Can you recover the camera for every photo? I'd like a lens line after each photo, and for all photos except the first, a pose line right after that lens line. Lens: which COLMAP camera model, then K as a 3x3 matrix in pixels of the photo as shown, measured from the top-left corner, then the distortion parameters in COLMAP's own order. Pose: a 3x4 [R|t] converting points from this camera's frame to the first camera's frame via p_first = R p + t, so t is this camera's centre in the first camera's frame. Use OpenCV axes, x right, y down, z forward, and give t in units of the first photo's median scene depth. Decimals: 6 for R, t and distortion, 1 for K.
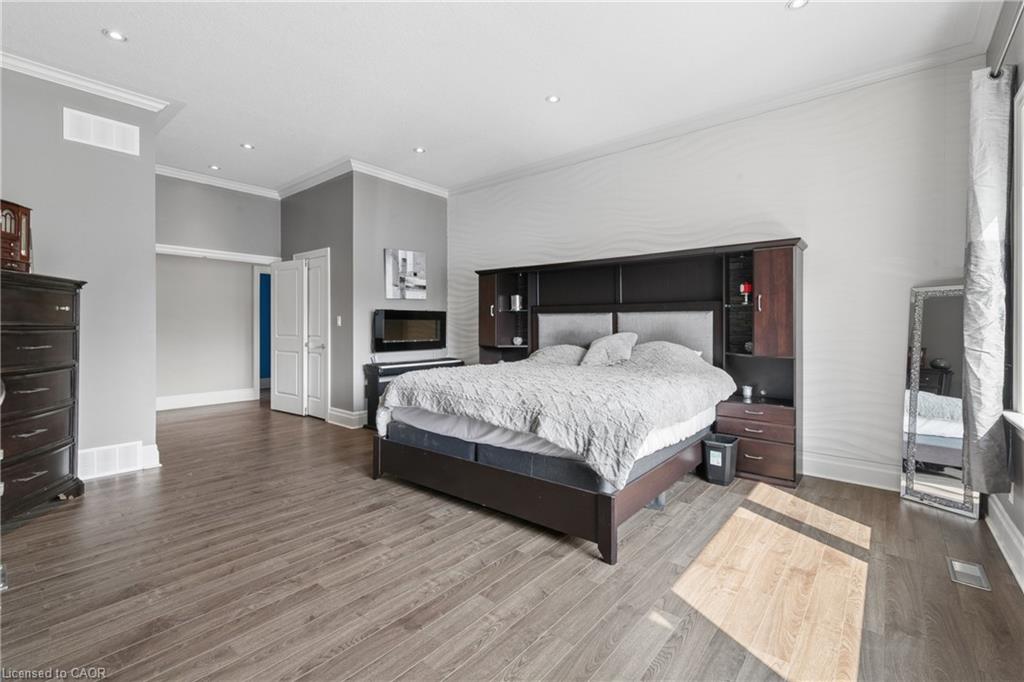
lens RADIAL K [[446.2, 0, 509.7], [0, 446.2, 330.9], [0, 0, 1]] dist [0.002572, -0.000295]
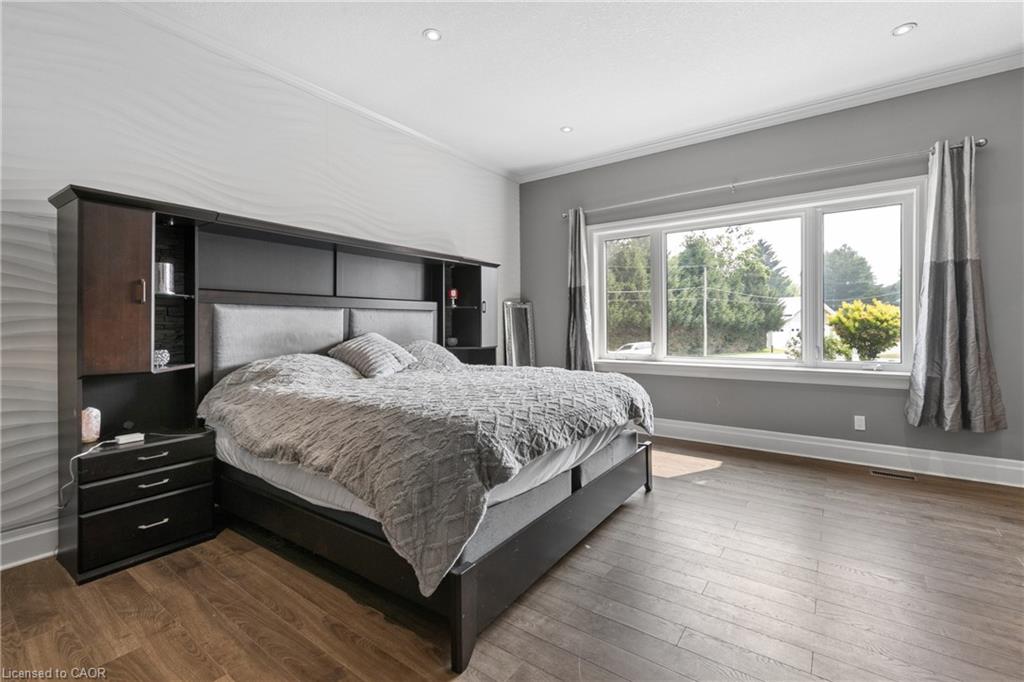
lens RADIAL K [[446.2, 0, 502.3], [0, 446.2, 322.2], [0, 0, 1]] dist [0.002572, -0.000295]
pose [[-0.059896, 0.005081, 0.998192, -0.483839], [0.023693, 0.999713, -0.003667, -0.005149], [-0.997923, 0.023430, -0.059999, 0.652240]]
